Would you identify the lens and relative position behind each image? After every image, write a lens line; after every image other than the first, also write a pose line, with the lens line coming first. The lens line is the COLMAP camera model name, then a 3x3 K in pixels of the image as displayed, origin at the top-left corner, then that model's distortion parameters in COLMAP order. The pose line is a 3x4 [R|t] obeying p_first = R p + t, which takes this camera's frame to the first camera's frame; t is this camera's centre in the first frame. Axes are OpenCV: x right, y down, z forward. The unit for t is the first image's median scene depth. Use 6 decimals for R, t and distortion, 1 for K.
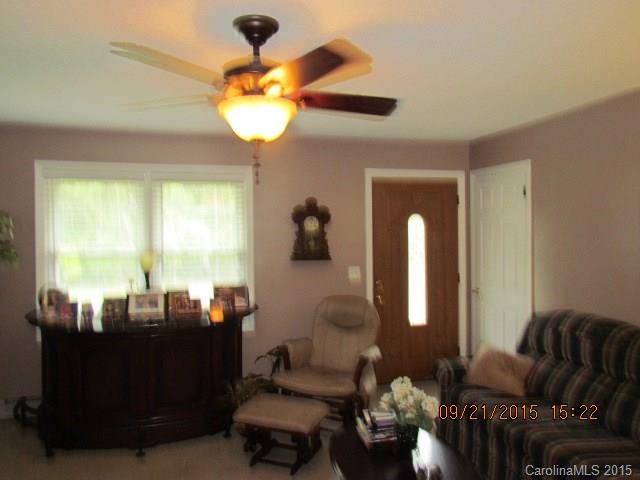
lens RADIAL K [[491.9, 0, 320.0], [0, 491.9, 240.0], [0, 0, 1]] dist [0.002152, 0.000736]
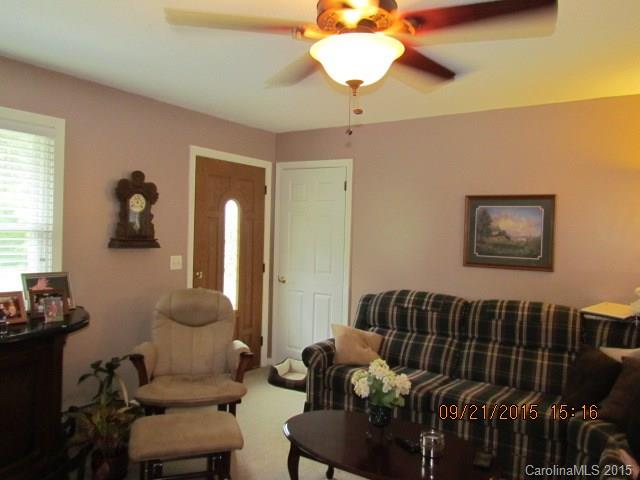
lens RADIAL K [[483.6, 0, 320.0], [0, 483.6, 240.0], [0, 0, 1]] dist [-0.011155, -0.003476]
pose [[0.741408, 0.017167, 0.670835, -0.329690], [-0.020606, 0.999784, -0.002811, 0.024432], [-0.670738, -0.011739, 0.741601, 0.207421]]
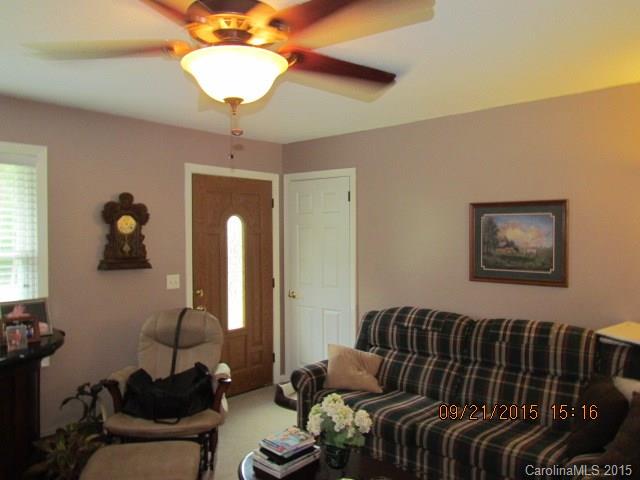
lens RADIAL K [[483.6, 0, 320.0], [0, 483.6, 240.0], [0, 0, 1]] dist [-0.011155, -0.003476]
pose [[0.830726, -0.002525, 0.556676, -0.197913], [0.007822, 0.999944, -0.007138, 0.000754], [-0.556627, 0.010284, 0.830699, 0.157188]]
